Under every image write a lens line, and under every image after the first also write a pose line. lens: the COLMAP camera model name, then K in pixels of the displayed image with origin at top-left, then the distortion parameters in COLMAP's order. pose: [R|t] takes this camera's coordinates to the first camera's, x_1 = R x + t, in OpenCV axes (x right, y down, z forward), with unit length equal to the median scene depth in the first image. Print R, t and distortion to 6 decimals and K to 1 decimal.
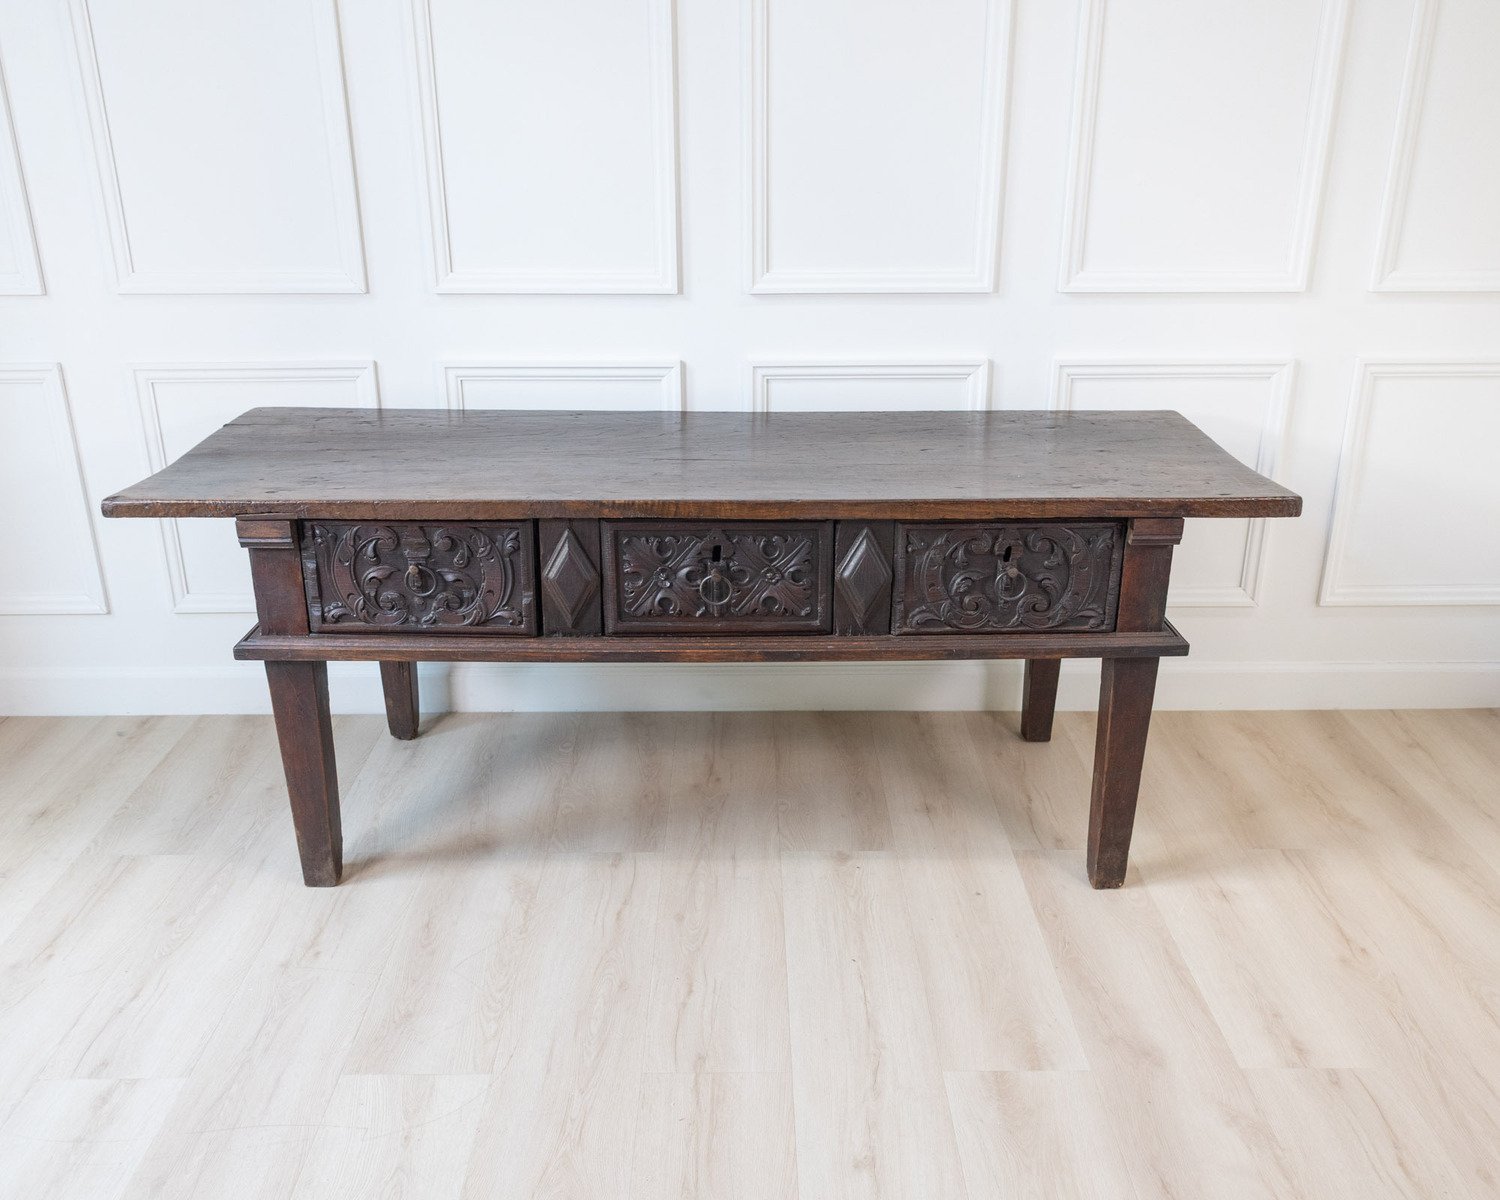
lens RADIAL K [[1331.9, 0, 752.5], [0, 1331.9, 611.1], [0, 0, 1]] dist [-0.009500, 0.013991]
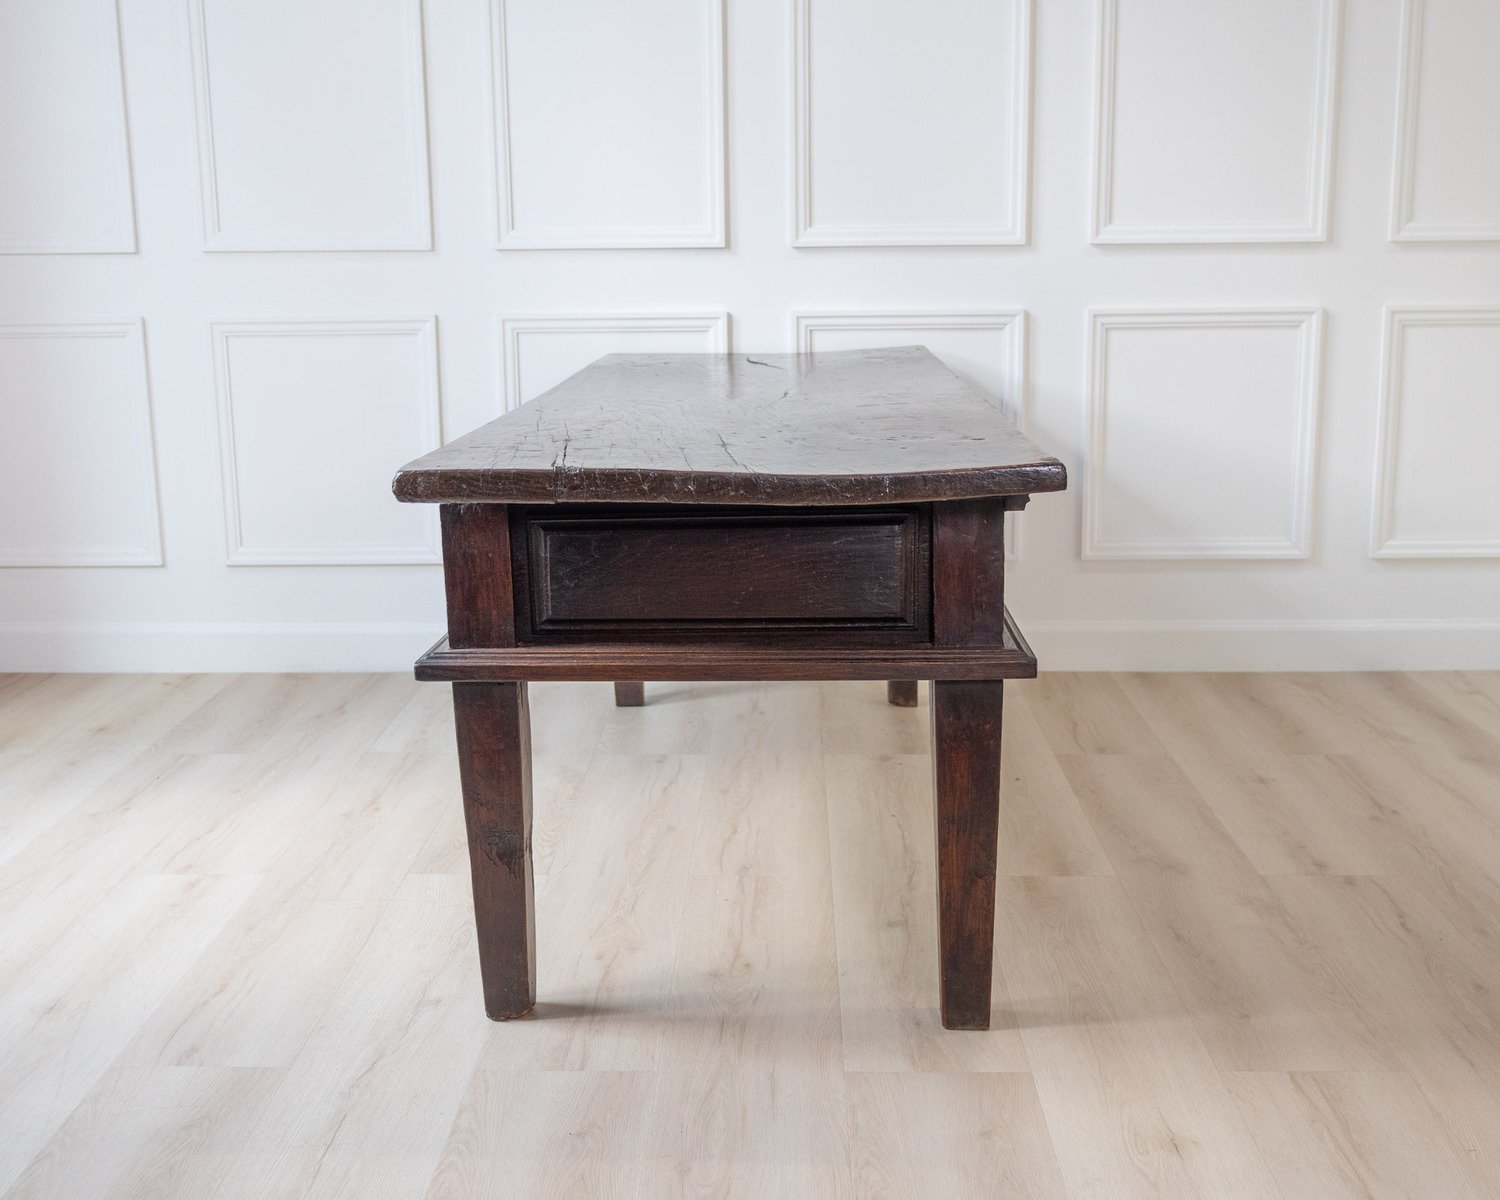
lens RADIAL K [[1650.4, 0, 741.0], [0, 1650.4, 550.3], [0, 0, 1]] dist [-0.030716, 0.000000]
pose [[0.999262, -0.002029, -0.038352, 0.007601], [-0.005136, 0.982571, -0.185815, 0.298814], [0.038061, 0.185875, 0.981836, -0.296308]]
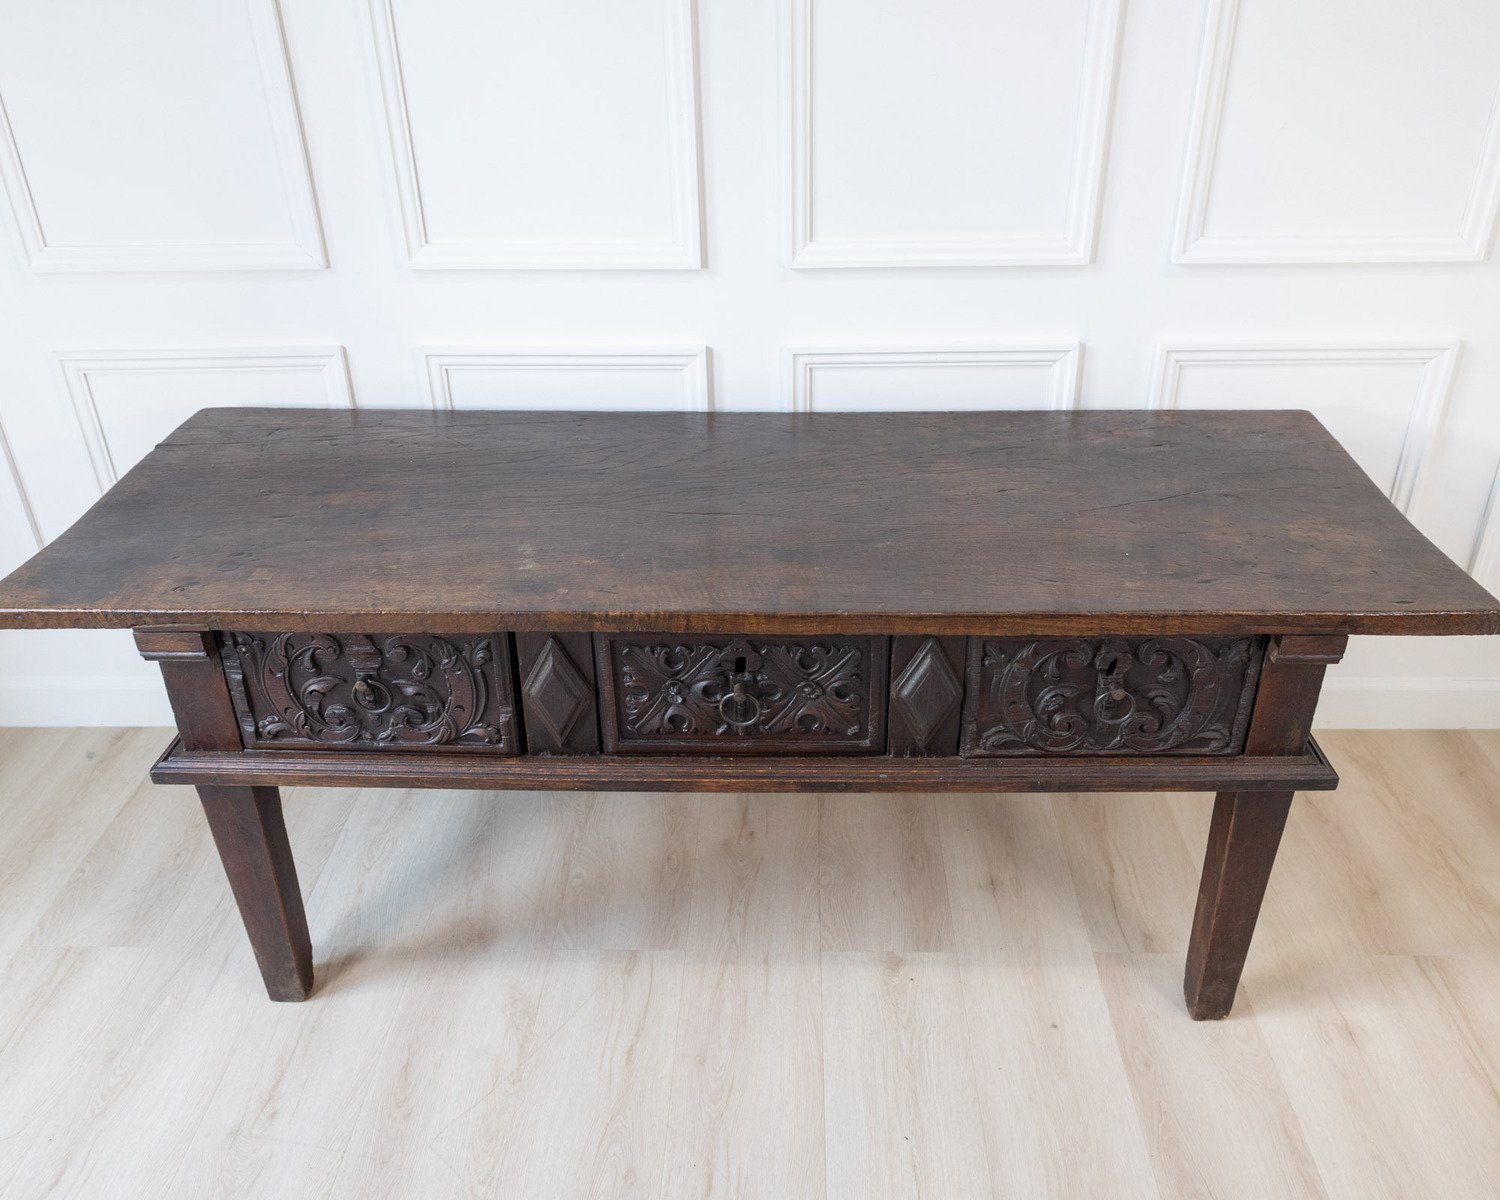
lens RADIAL K [[1232.2, 0, 762.4], [0, 1232.2, 568.7], [0, 0, 1]] dist [-0.002732, 0.006667]
pose [[0.999340, 0.005000, -0.035984, 0.011919], [-0.000042, 0.990642, 0.136488, -0.197710], [0.036330, -0.136396, 0.989988, 0.280578]]
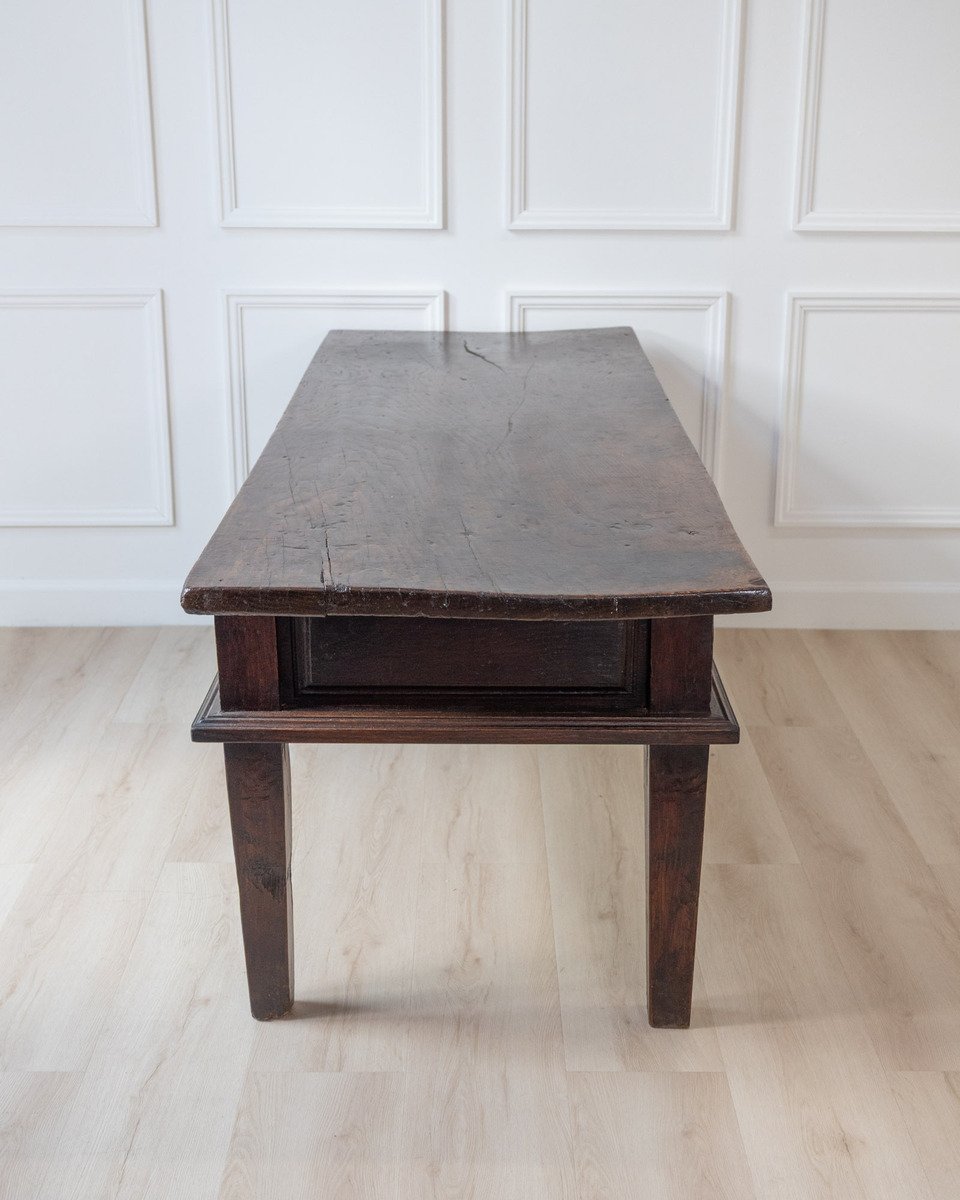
lens RADIAL K [[1674.9, 0, 490.9], [0, 1674.9, 568.7], [0, 0, 1]] dist [0.005905, 0.000000]
pose [[0.999967, 0.006950, 0.004110, -0.025152], [-0.006657, 0.997694, -0.067539, 0.165696], [-0.004570, 0.067510, 0.997708, -0.444051]]
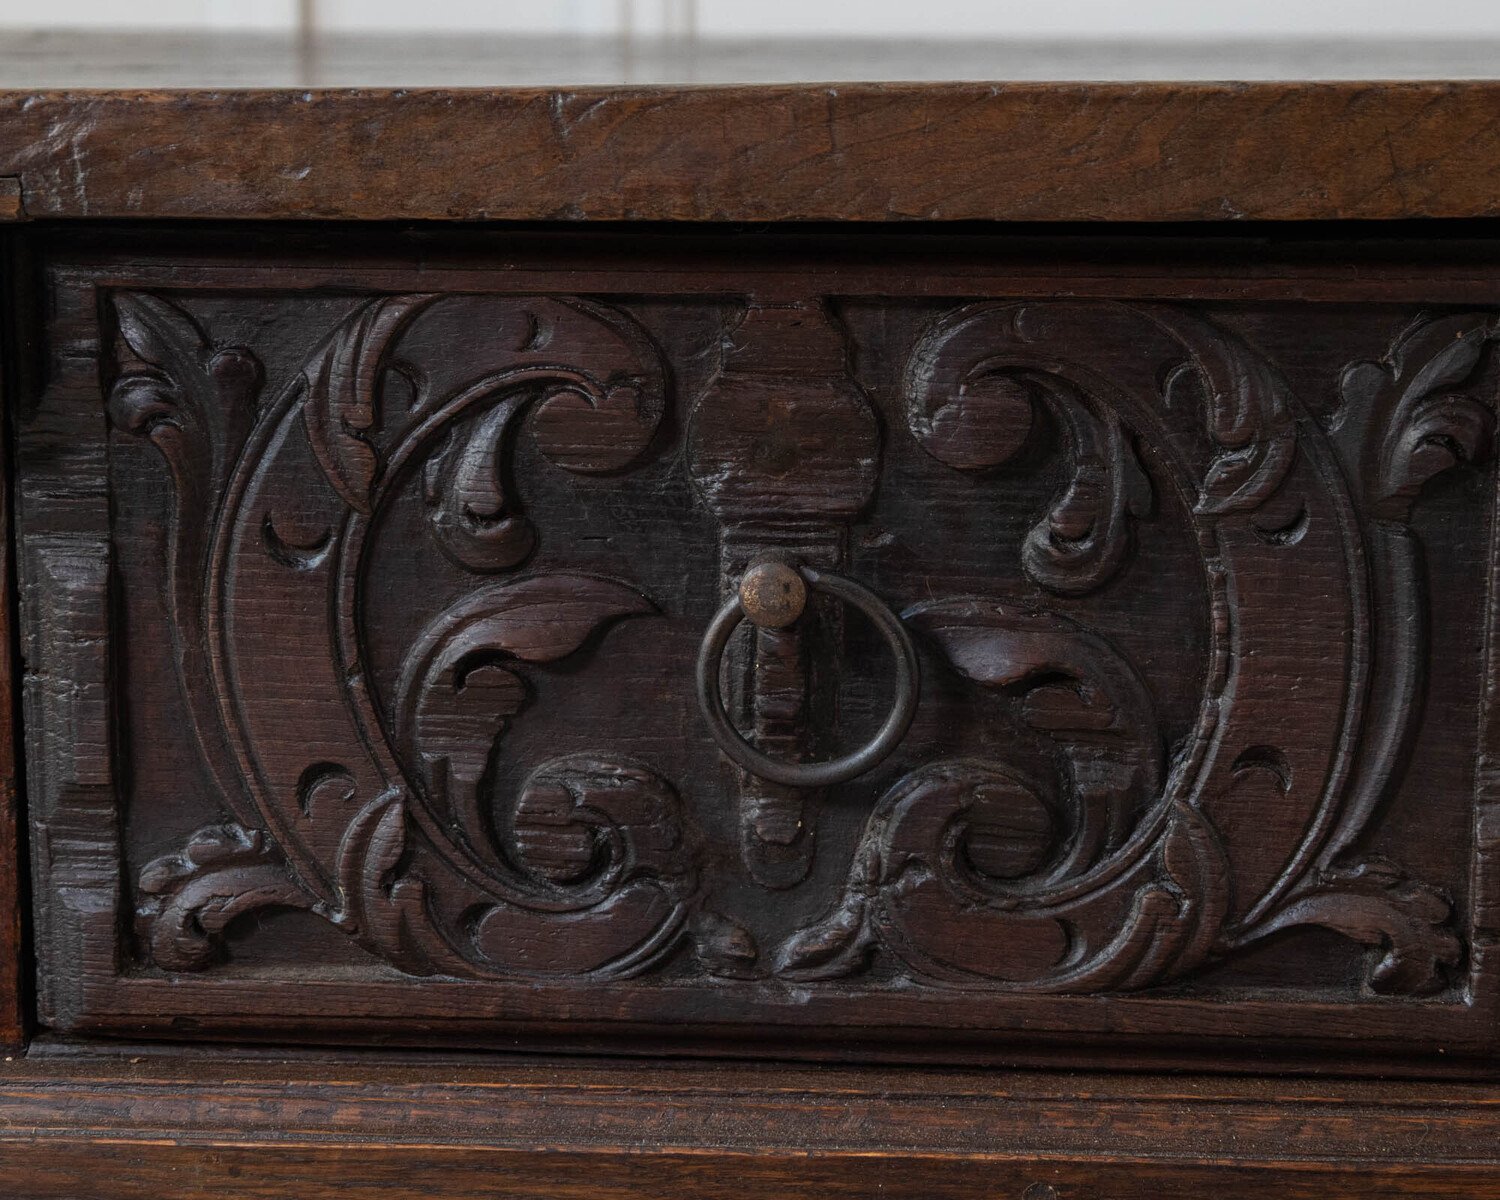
lens RADIAL K [[3375.5, 0, 746.1], [0, 3375.5, 596.9], [0, 0, 1]] dist [0.083797, 0.000000]
pose [[0.999028, 0.003045, -0.043972, -0.236363], [-0.010445, 0.985551, -0.169056, 0.031720], [0.042822, 0.169351, 0.984625, 0.620676]]
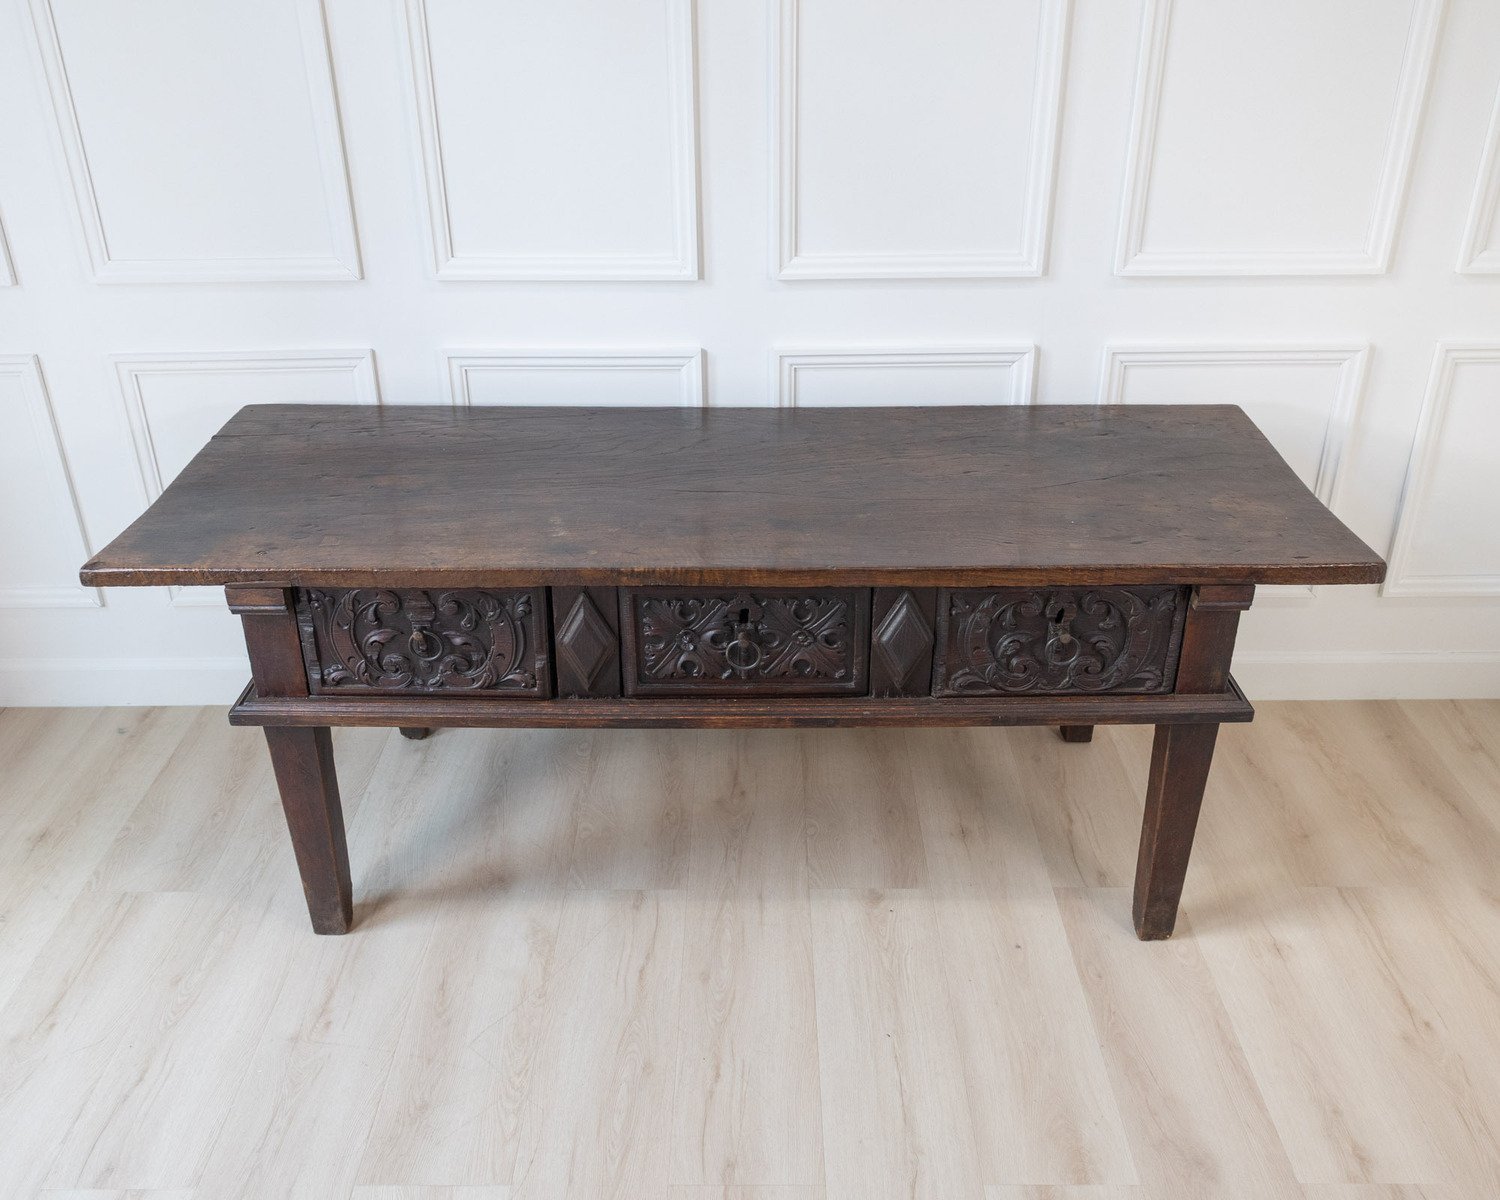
lens RADIAL K [[1331.9, 0, 745.7], [0, 1331.9, 545.3], [0, 0, 1]] dist [-0.009500, 0.013991]
pose [[0.999876, -0.000130, -0.015765, -0.011082], [0.001632, 0.995444, 0.095331, -0.178411], [0.015681, -0.095345, 0.995321, 0.083676]]
